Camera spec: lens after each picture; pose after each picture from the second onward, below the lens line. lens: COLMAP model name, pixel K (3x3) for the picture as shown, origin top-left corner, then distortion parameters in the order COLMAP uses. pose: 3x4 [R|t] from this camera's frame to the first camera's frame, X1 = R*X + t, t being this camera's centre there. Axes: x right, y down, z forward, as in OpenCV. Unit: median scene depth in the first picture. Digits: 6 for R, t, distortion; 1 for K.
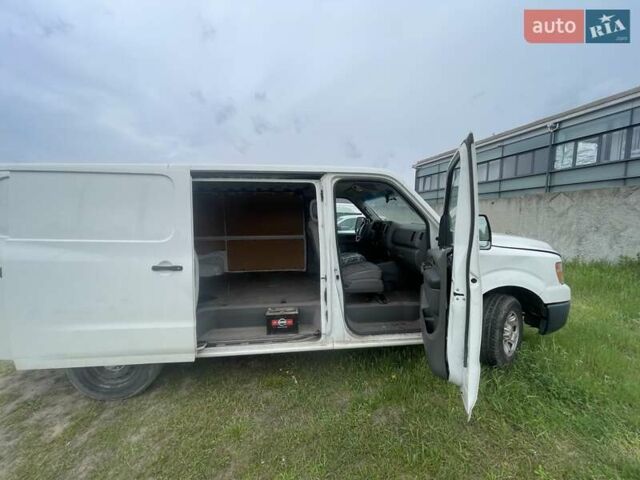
lens RADIAL K [[467.8, 0, 316.4], [0, 467.8, 239.5], [0, 0, 1]] dist [0.078999, -0.105529]
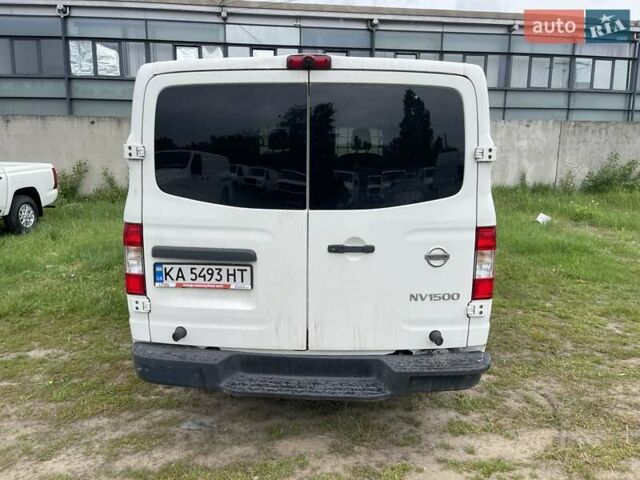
lens RADIAL K [[467.8, 0, 316.4], [0, 467.8, 239.5], [0, 0, 1]] dist [0.078999, -0.105529]
pose [[0.186310, -0.134007, 0.973309, -0.157090], [-0.008303, 0.990404, 0.137950, -0.003750], [-0.982456, -0.033783, 0.183410, 0.513169]]
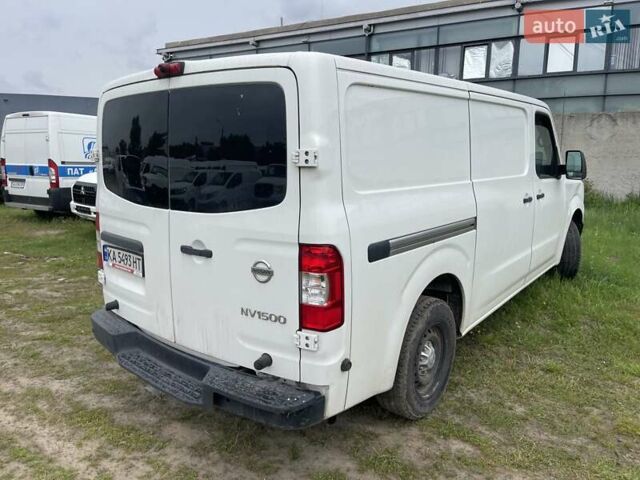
lens RADIAL K [[467.8, 0, 316.4], [0, 467.8, 239.5], [0, 0, 1]] dist [0.078999, -0.105529]
pose [[0.735626, -0.077794, 0.672905, -0.122880], [-0.029250, 0.988809, 0.146293, -0.005303], [-0.676756, -0.127300, 0.725118, 0.458916]]
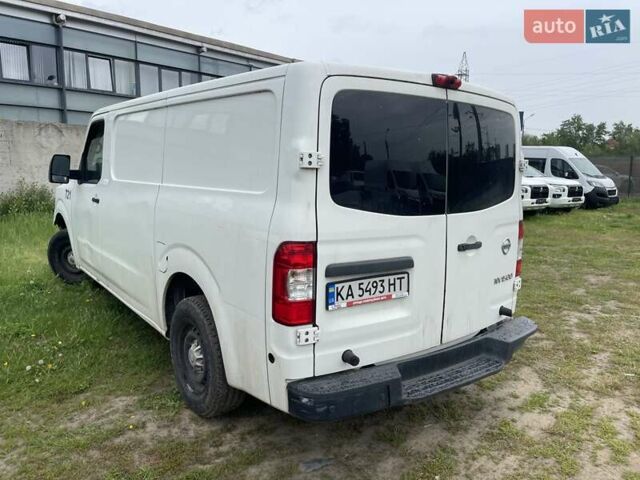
lens RADIAL K [[473.9, 0, 298.2], [0, 473.9, 232.9], [0, 0, 1]] dist [0.080176, -0.112033]
pose [[-0.463155, -0.083417, 0.882343, -0.146792], [0.010125, 0.994998, 0.099382, -0.003441], [-0.886219, 0.054963, -0.459994, 0.583006]]
